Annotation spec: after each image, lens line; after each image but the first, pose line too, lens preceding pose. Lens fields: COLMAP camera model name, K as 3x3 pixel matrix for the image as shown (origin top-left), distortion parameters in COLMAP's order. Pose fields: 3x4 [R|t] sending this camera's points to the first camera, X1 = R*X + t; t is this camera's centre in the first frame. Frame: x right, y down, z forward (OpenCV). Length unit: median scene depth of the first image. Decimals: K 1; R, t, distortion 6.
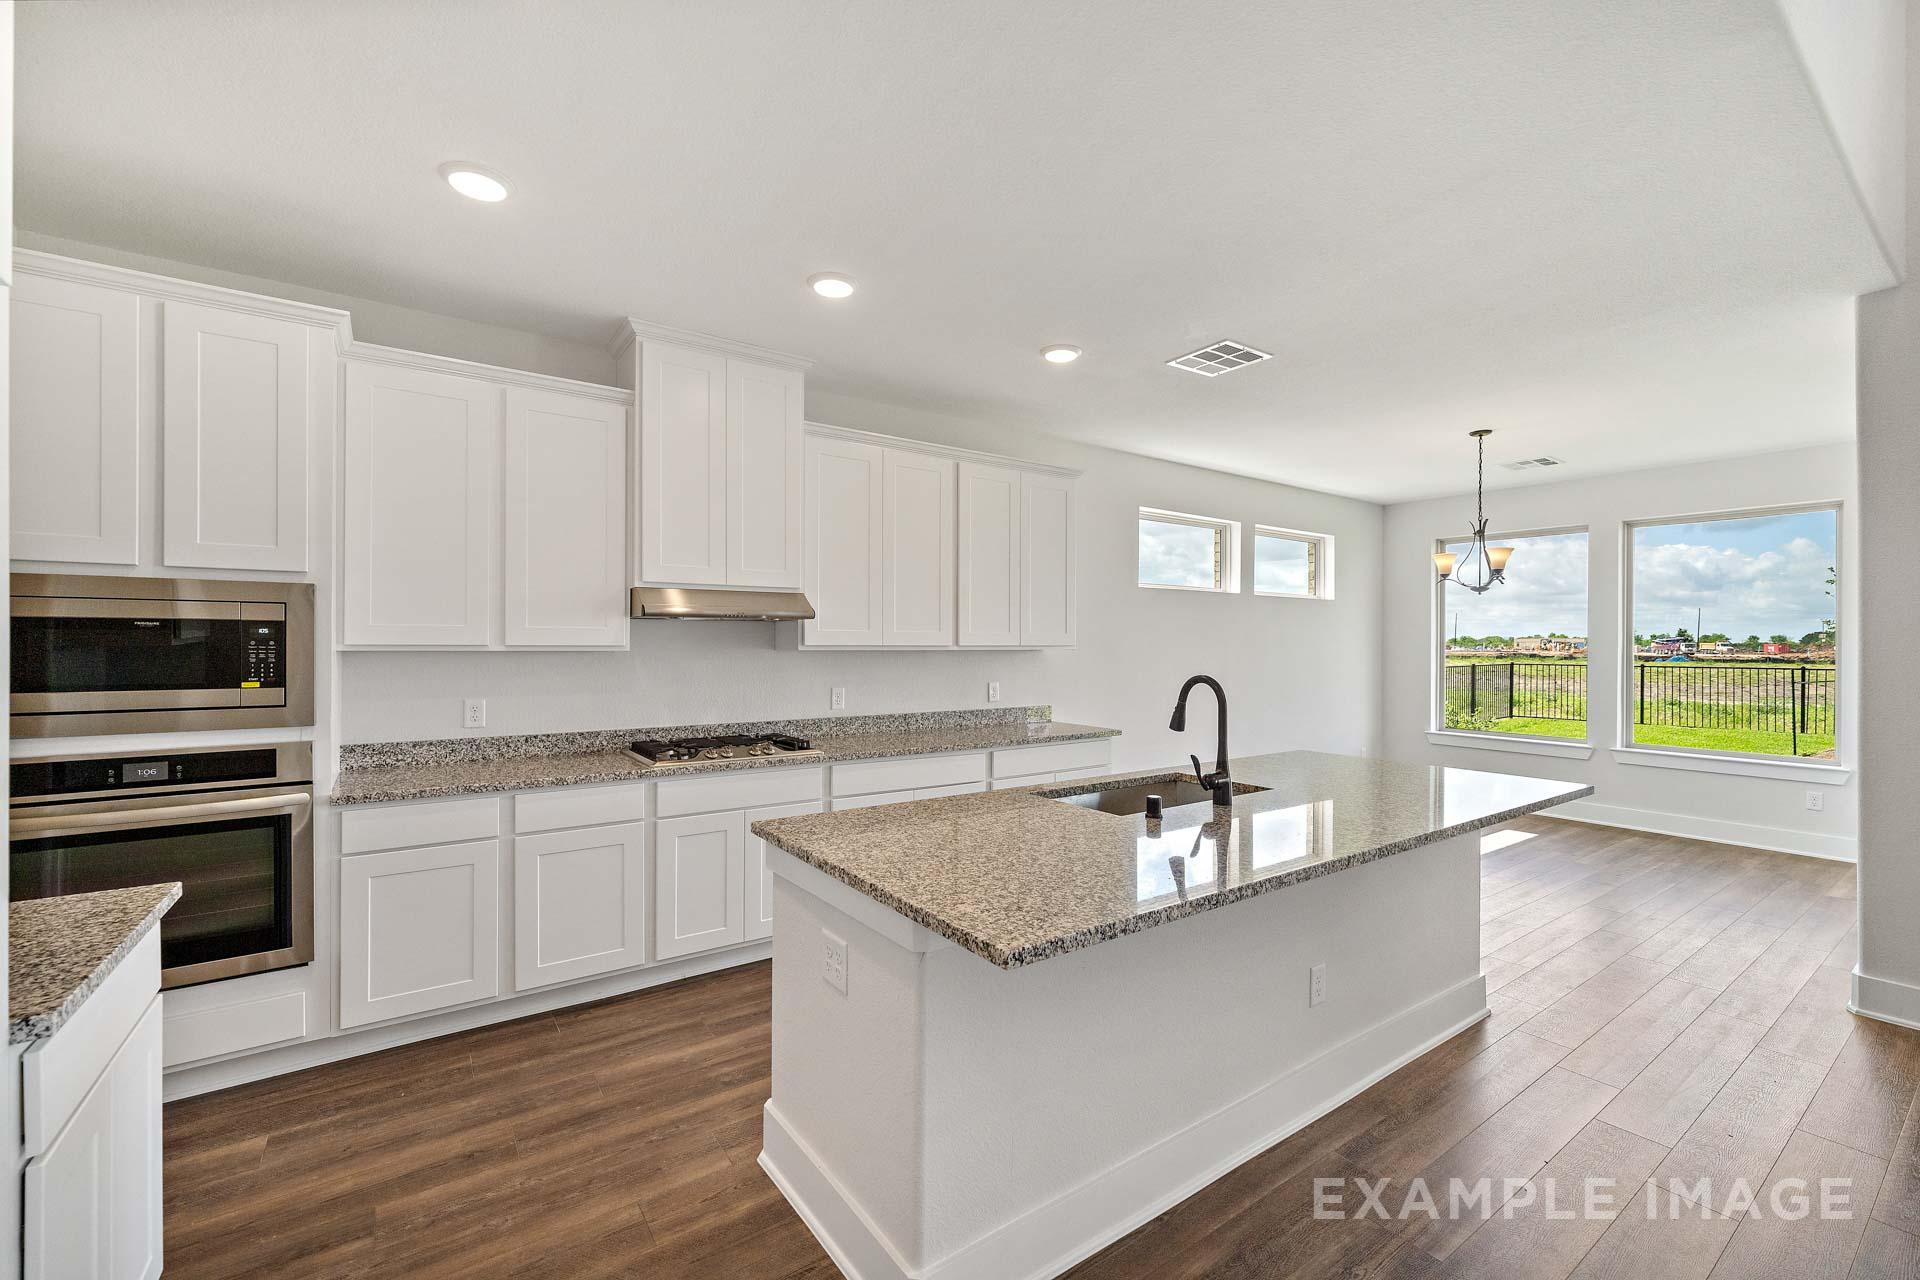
lens RADIAL K [[794.5, 0, 970.3], [0, 794.5, 652.9], [0, 0, 1]] dist [-0.001054, -0.000139]
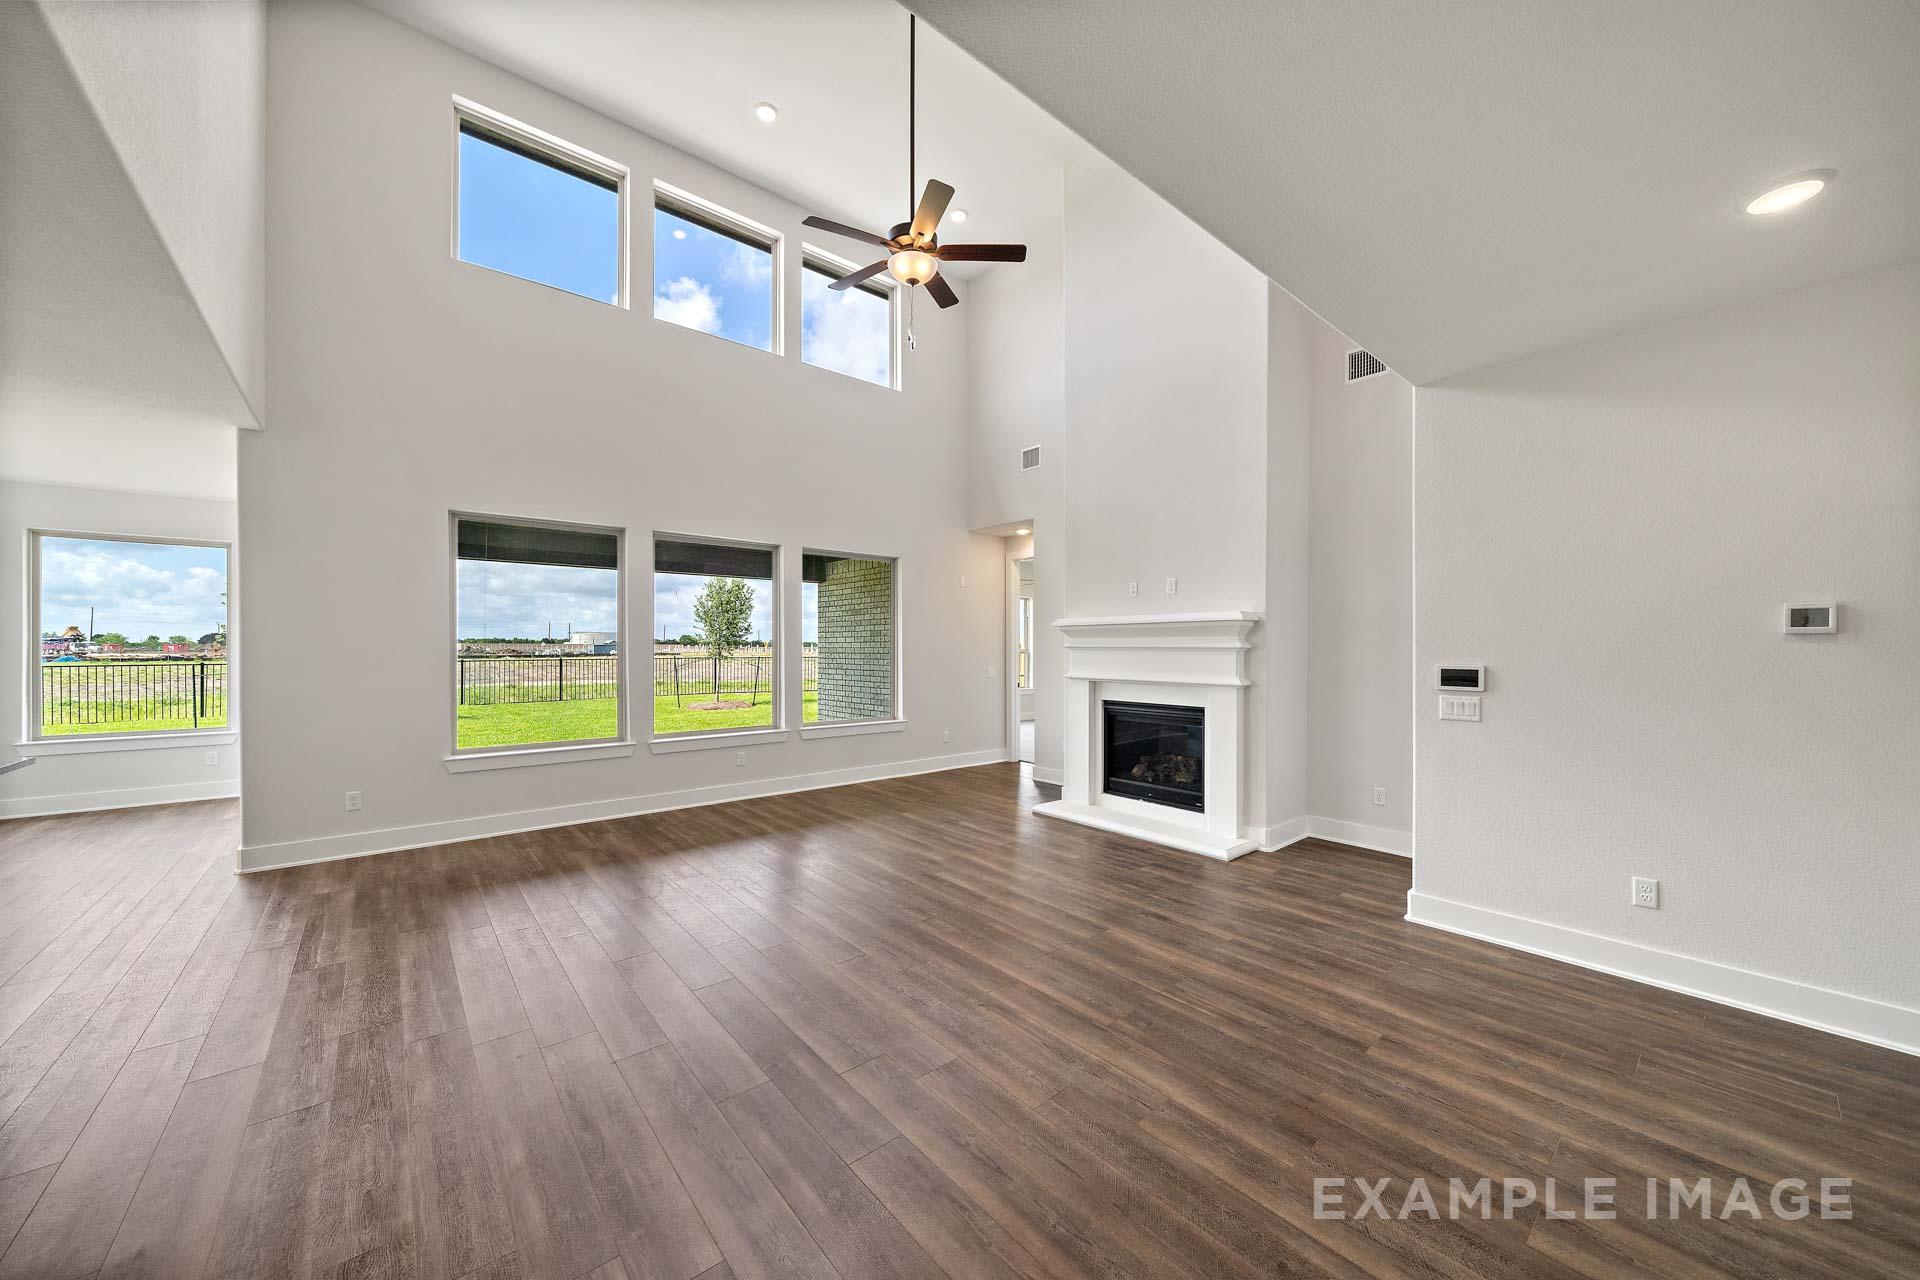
lens RADIAL K [[680.1, 0, 959.5], [0, 680.1, 645.8], [0, 0, 1]] dist [-0.001950, -0.000128]
pose [[-0.079714, 0.000534, 0.996818, -0.177628], [0.007894, 0.999969, 0.000096, 0.000071], [-0.996787, 0.007876, -0.079716, -0.166892]]
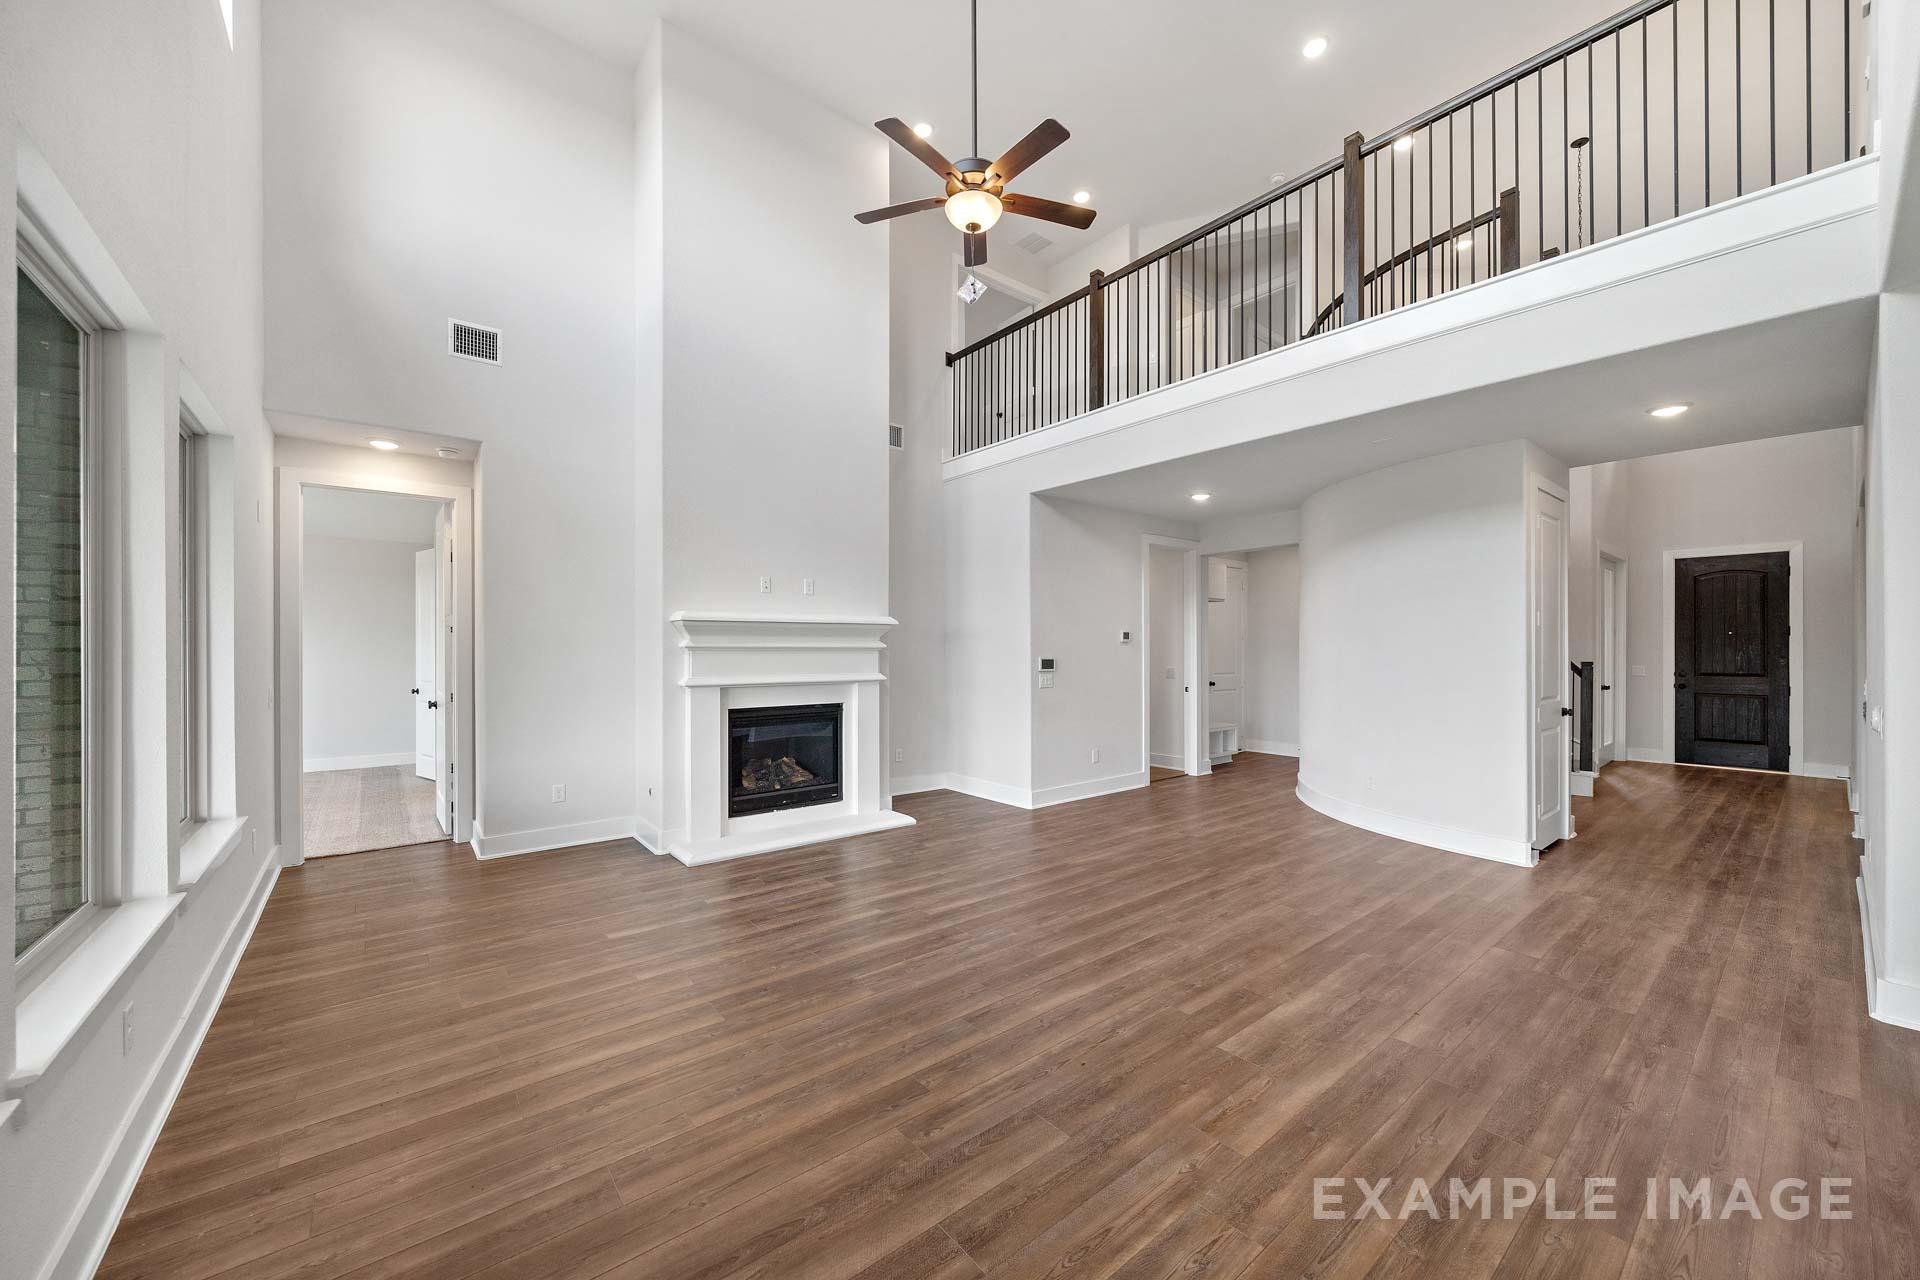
lens RADIAL K [[714.7, 0, 965.8], [0, 714.7, 644.2], [0, 0, 1]] dist [-0.002836, -0.000281]
pose [[-0.997998, -0.002915, -0.063183, 0.494664], [-0.003236, 0.999982, 0.004973, -0.005118], [0.063167, 0.005168, -0.997990, 0.399502]]
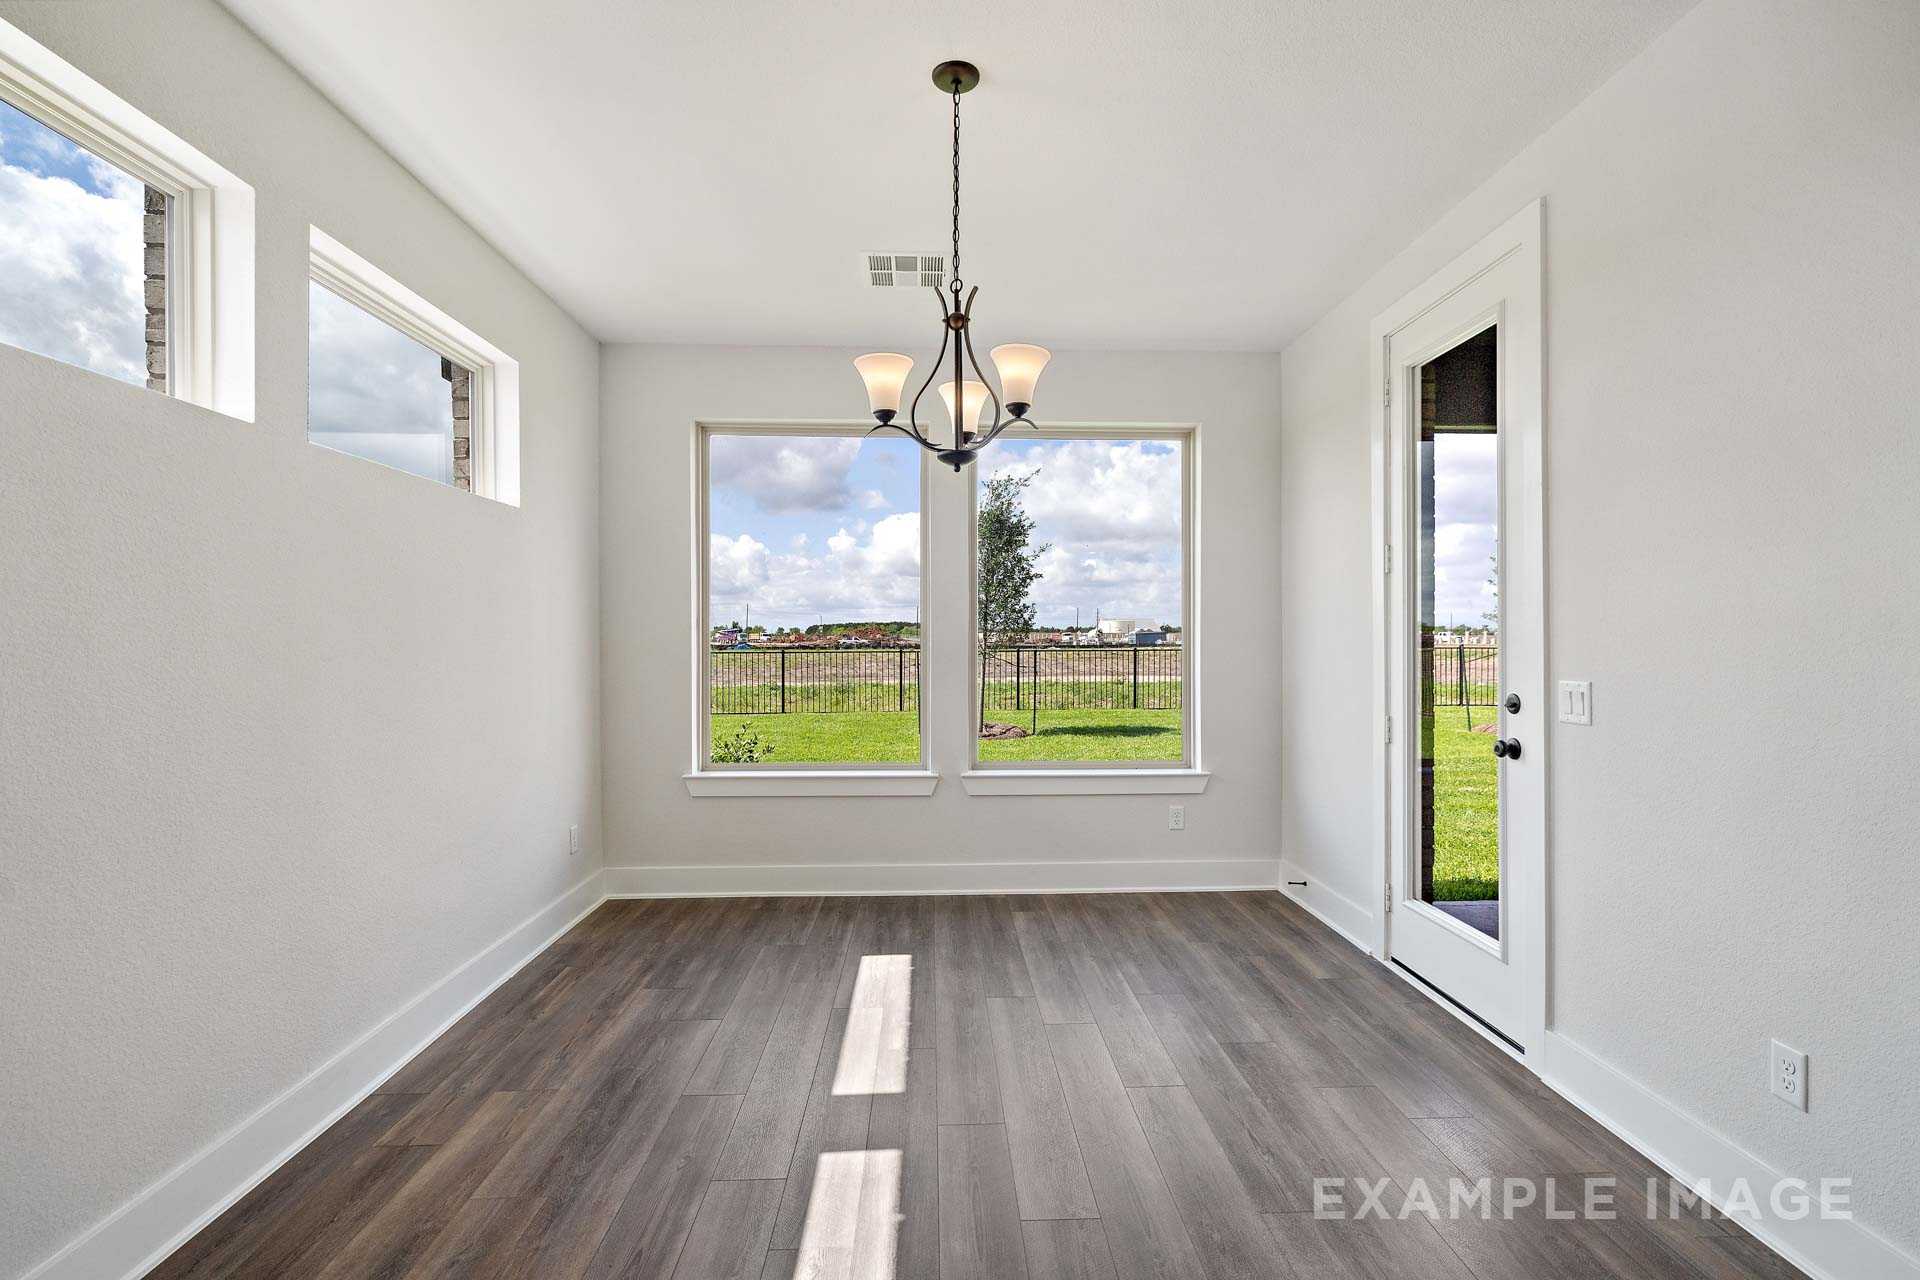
lens RADIAL K [[884.0, 0, 960.0], [0, 884.0, 640.0], [0, 0, 1]] dist [-0.000918, -0.000076]
pose [[0.554657, -0.006019, 0.832057, 0.209638], [0.010655, 0.999943, 0.000130, 0.010425], [-0.832011, 0.008793, 0.554690, 0.595817]]
